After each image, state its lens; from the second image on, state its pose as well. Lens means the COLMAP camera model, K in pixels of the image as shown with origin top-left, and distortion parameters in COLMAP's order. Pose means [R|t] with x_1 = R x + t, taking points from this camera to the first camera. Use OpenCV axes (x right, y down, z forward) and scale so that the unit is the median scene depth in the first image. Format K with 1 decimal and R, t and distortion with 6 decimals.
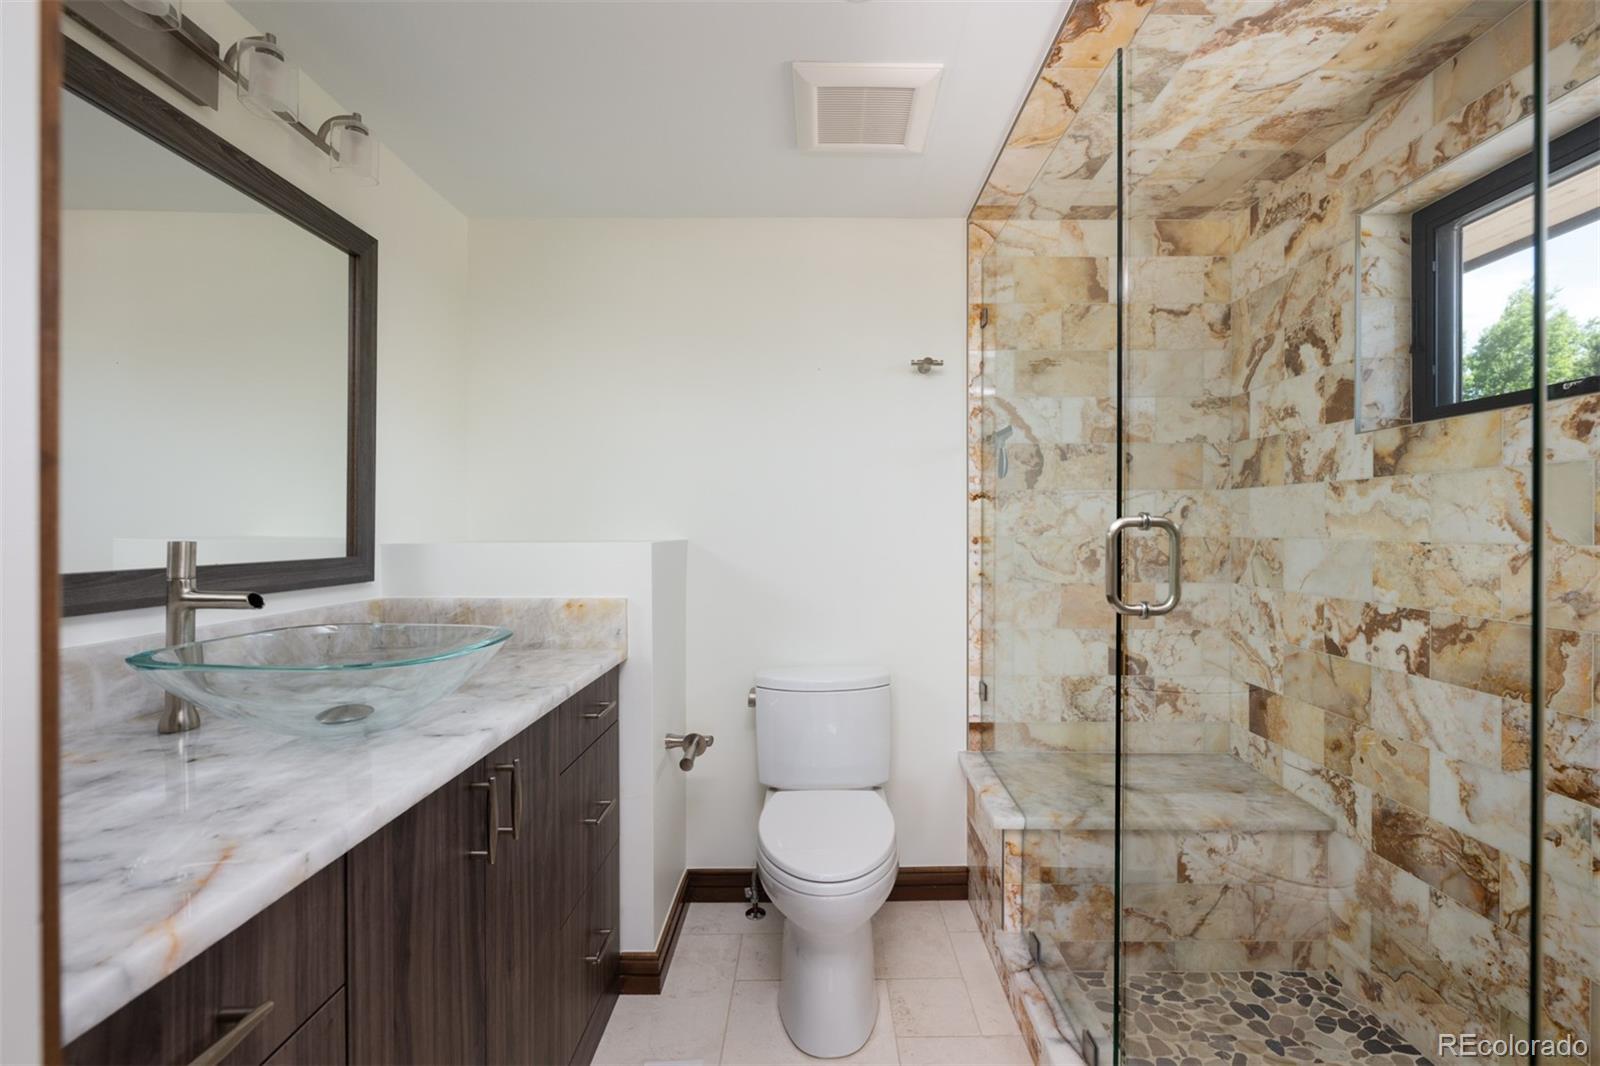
lens RADIAL K [[659.3, 0, 805.0], [0, 659.3, 538.4], [0, 0, 1]] dist [0.000753, 0.000037]
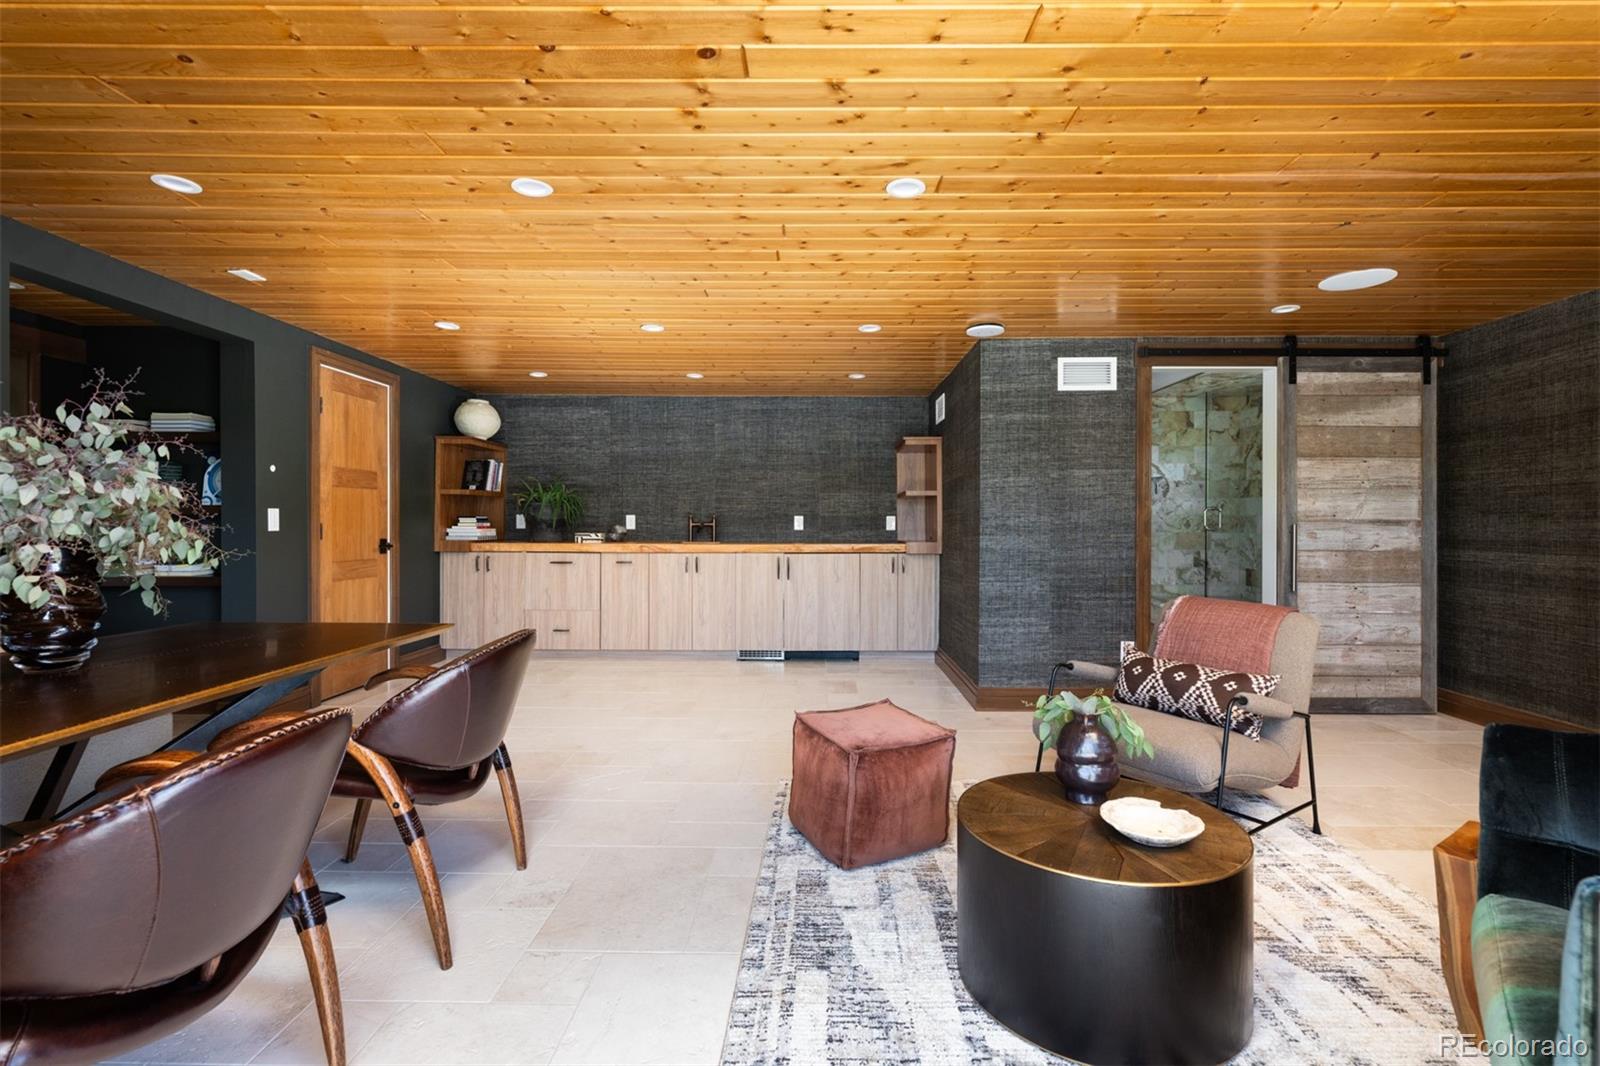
lens RADIAL K [[724.4, 0, 799.7], [0, 724.4, 526.7], [0, 0, 1]] dist [0.000505, 0.000017]
pose [[0.999872, -0.002512, -0.015809, -1.105060], [0.002663, 0.999951, 0.009491, 0.011766], [0.015784, -0.009531, 0.999830, -1.988828]]
